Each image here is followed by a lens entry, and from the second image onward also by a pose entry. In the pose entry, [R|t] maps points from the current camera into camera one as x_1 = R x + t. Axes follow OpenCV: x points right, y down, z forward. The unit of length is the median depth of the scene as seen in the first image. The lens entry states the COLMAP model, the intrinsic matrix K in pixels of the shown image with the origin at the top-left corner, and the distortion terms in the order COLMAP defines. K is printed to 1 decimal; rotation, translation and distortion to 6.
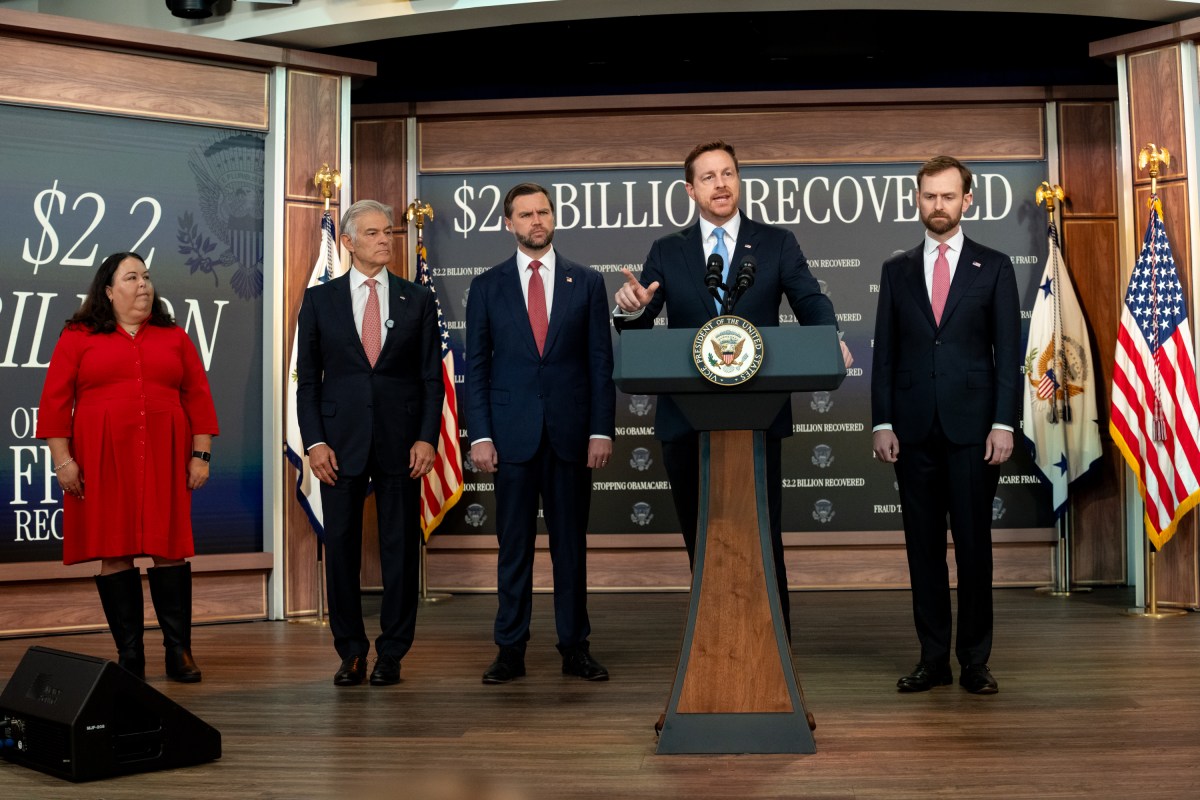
lens RADIAL K [[1752.9, 0, 601.8], [0, 1752.9, 400.9], [0, 0, 1]] dist [-0.199913, 0.000000]
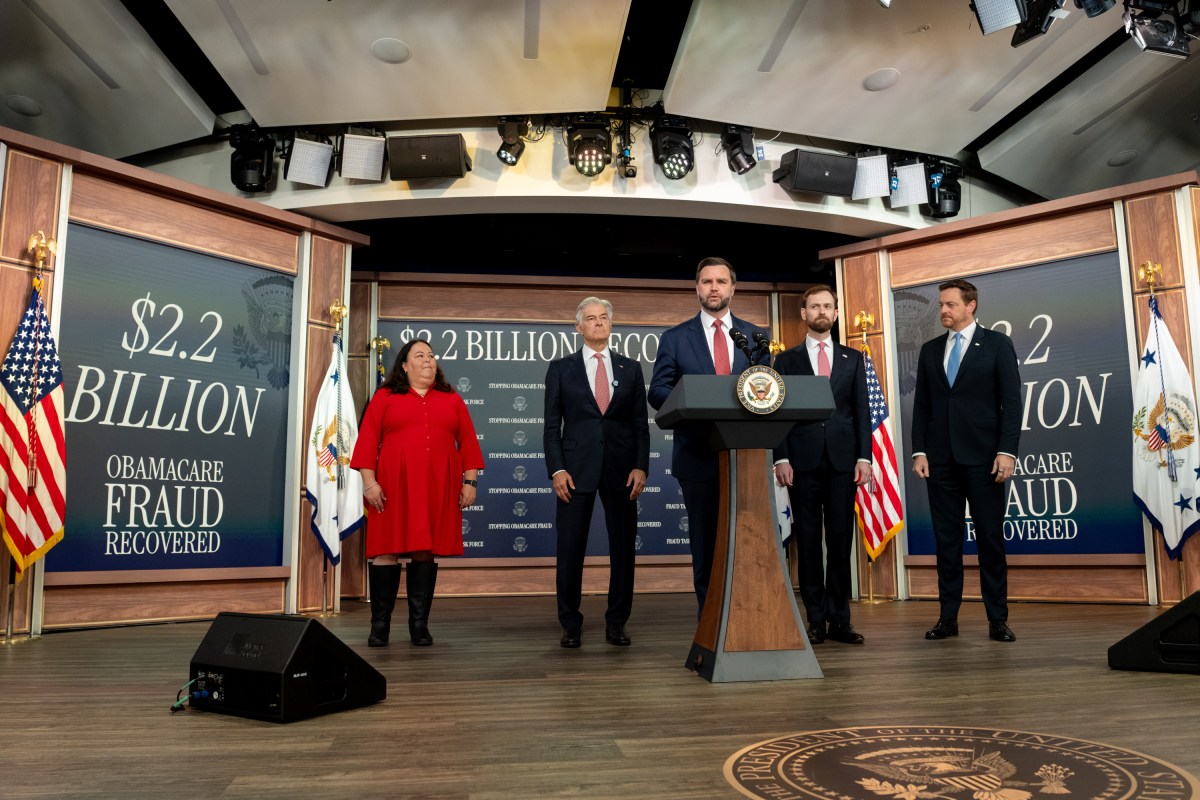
lens RADIAL K [[1013.1, 0, 610.9], [0, 1013.1, 399.4], [0, 0, 1]] dist [-0.061262, -0.002313]
pose [[0.969732, 0.033516, 0.241859, -0.139653], [-0.007230, 0.994041, -0.108763, 0.039529], [-0.244063, 0.103723, 0.964196, 0.130379]]
